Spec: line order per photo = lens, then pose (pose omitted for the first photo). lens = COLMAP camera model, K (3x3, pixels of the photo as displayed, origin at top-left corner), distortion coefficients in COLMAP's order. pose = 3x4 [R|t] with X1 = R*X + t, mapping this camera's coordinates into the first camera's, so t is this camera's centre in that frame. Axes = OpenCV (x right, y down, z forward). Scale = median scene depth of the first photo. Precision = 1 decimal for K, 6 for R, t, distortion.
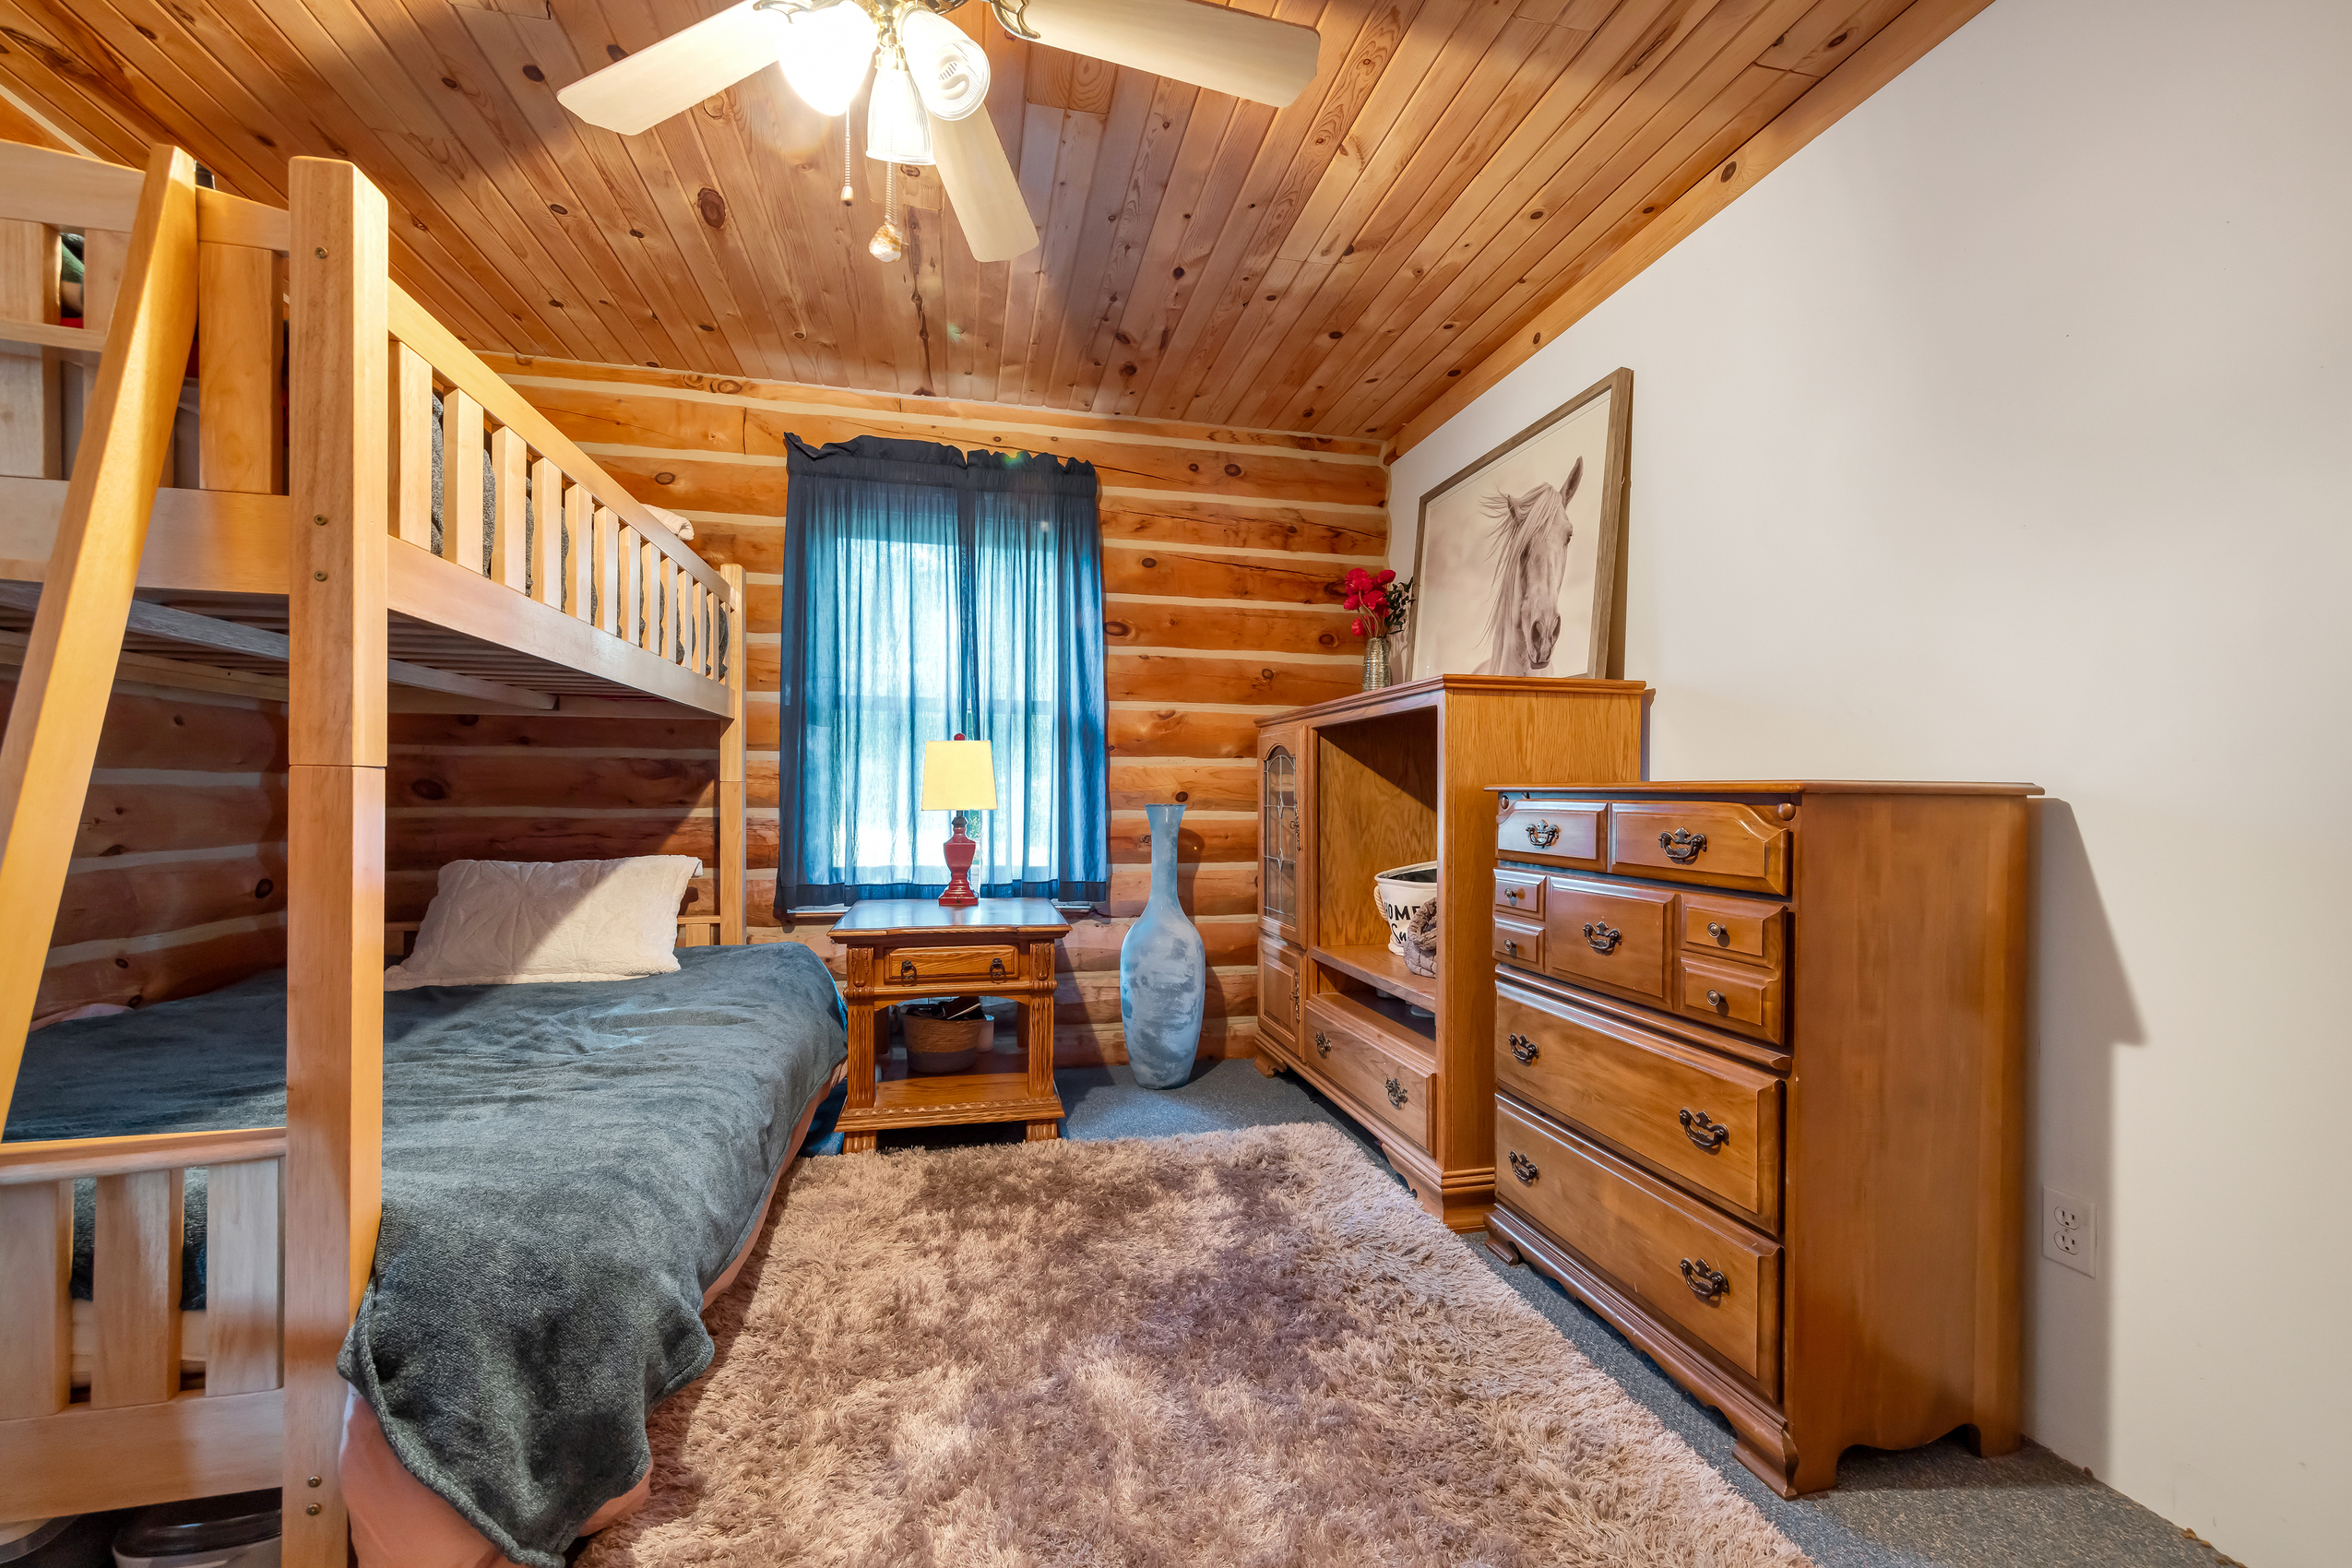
lens RADIAL K [[933.5, 0, 1170.0], [0, 933.5, 793.7], [0, 0, 1]] dist [0.002582, -0.001167]
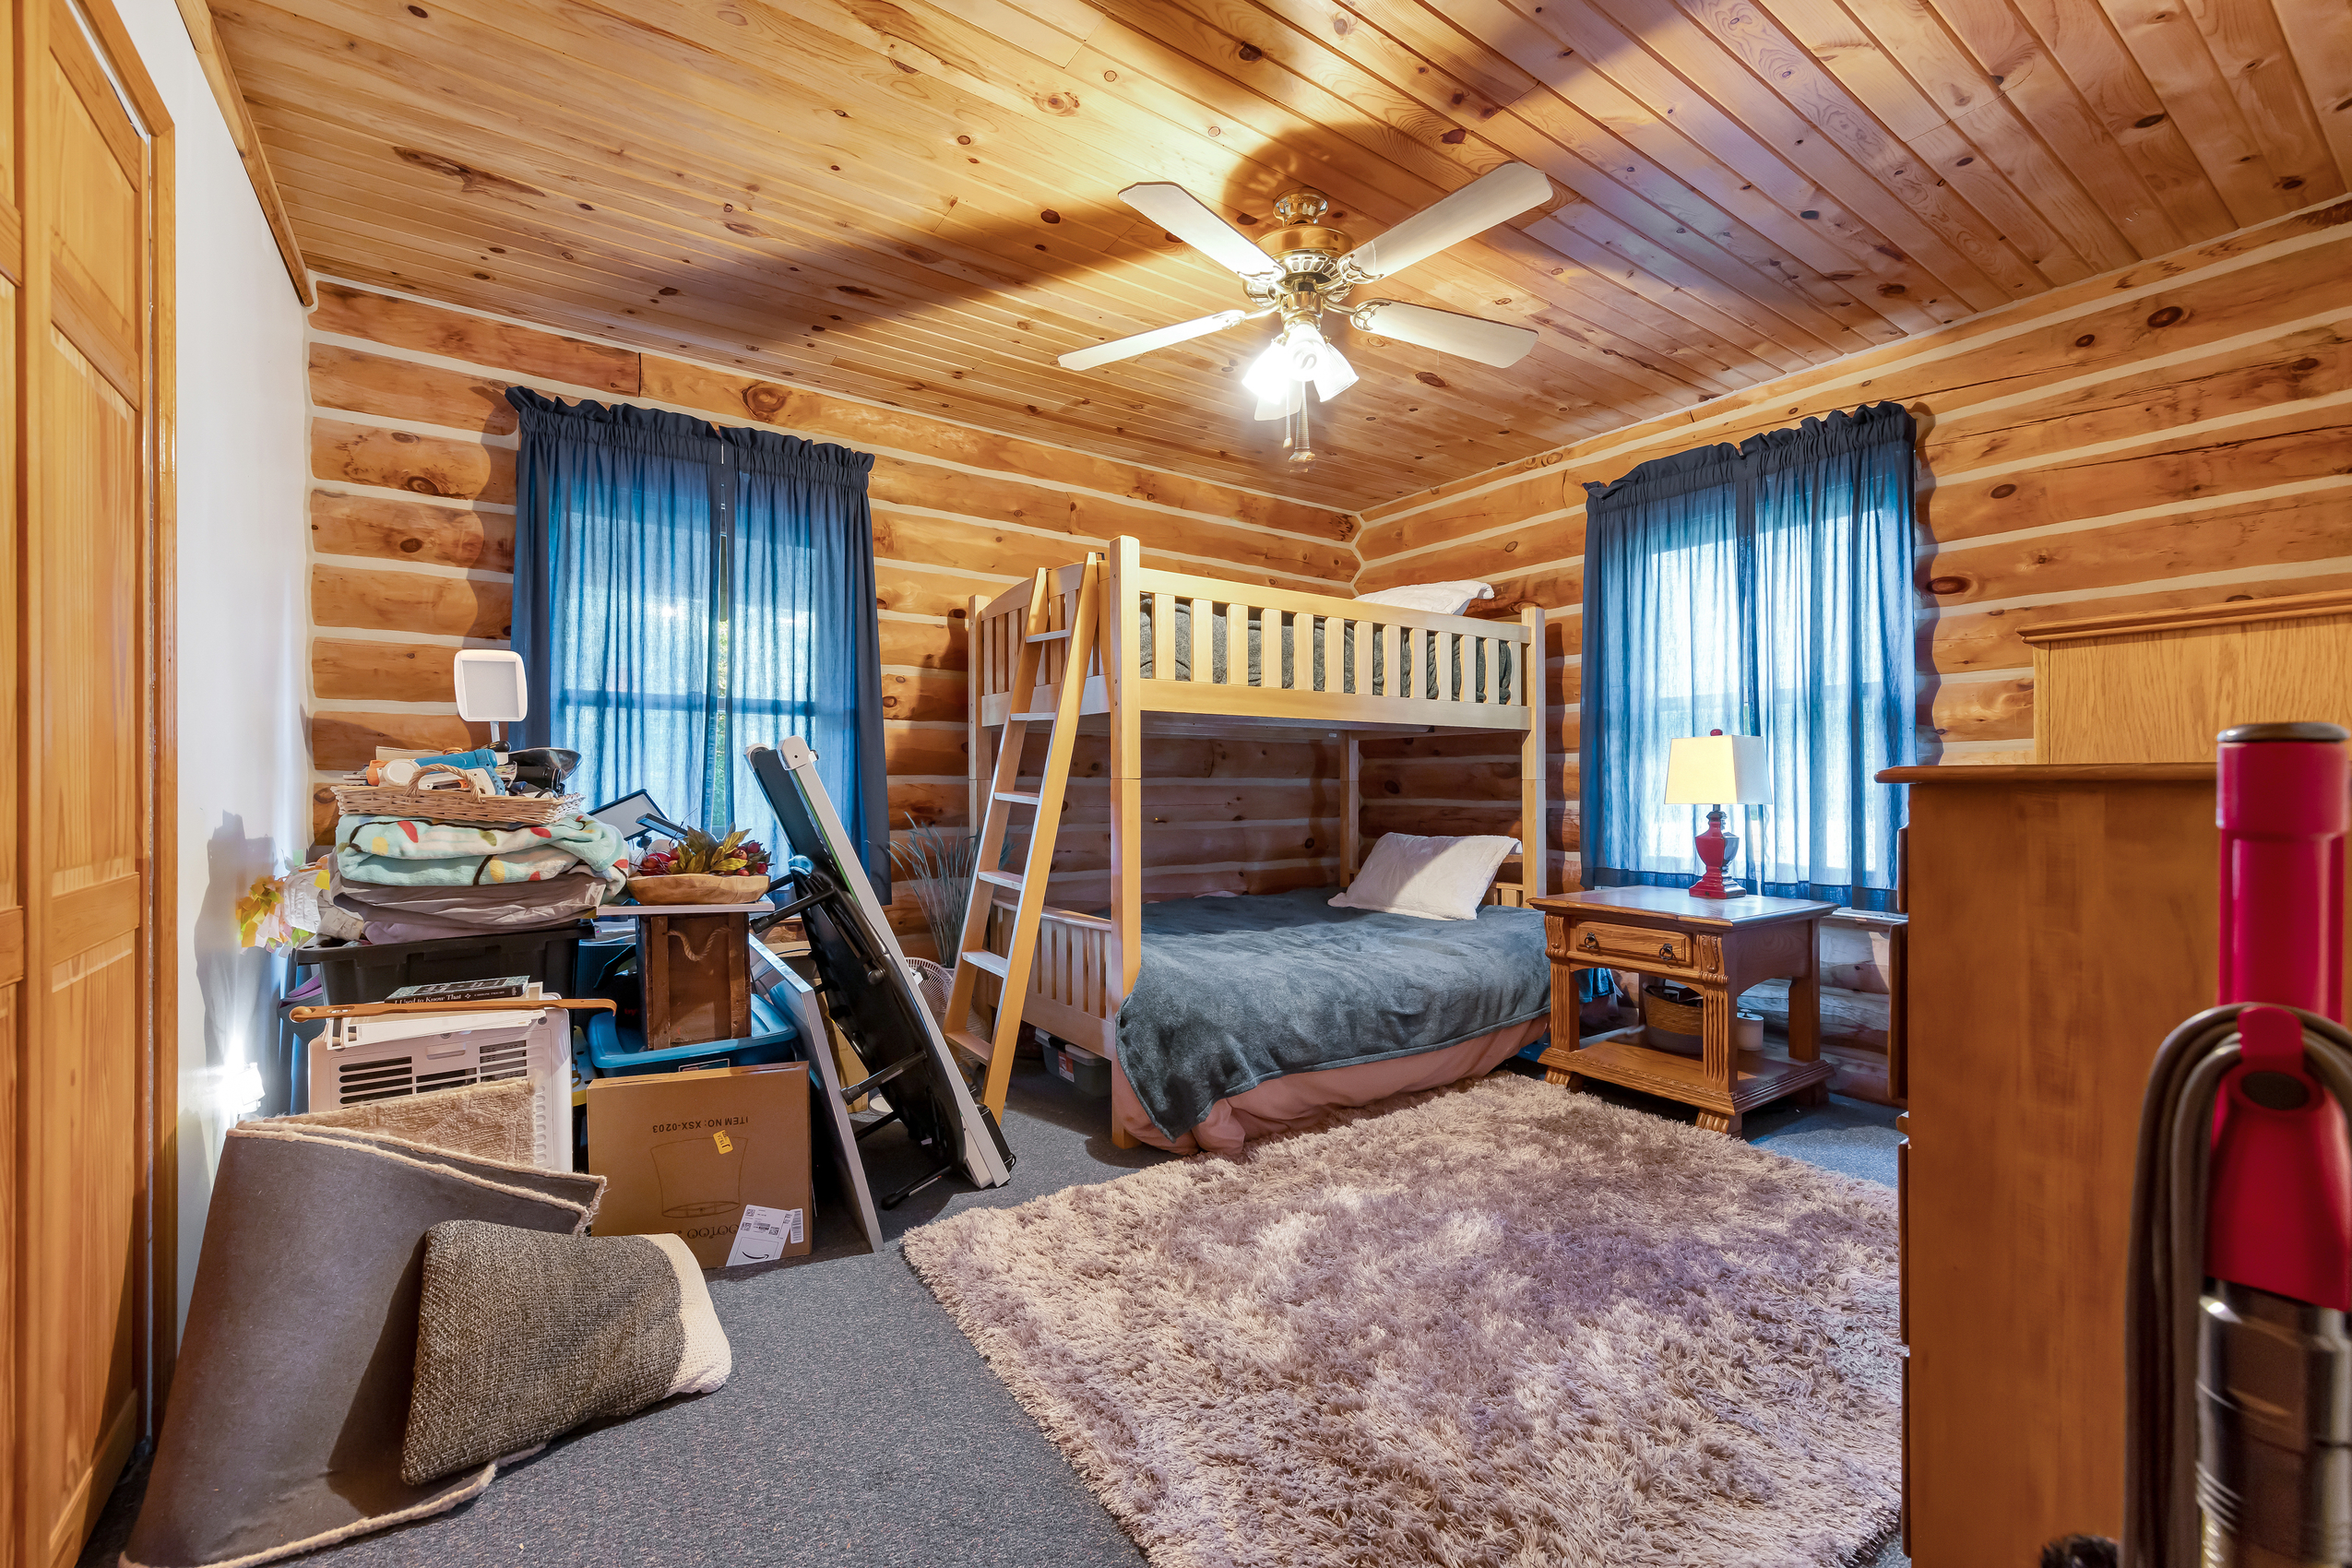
lens RADIAL K [[952.4, 0, 1153.3], [0, 952.4, 785.6], [0, 0, 1]] dist [0.008653, -0.000627]
pose [[0.368565, -0.006912, -0.929576, 0.522388], [0.002434, 0.999976, -0.006471, 0.002562], [0.929599, 0.000123, 0.368573, 0.050094]]
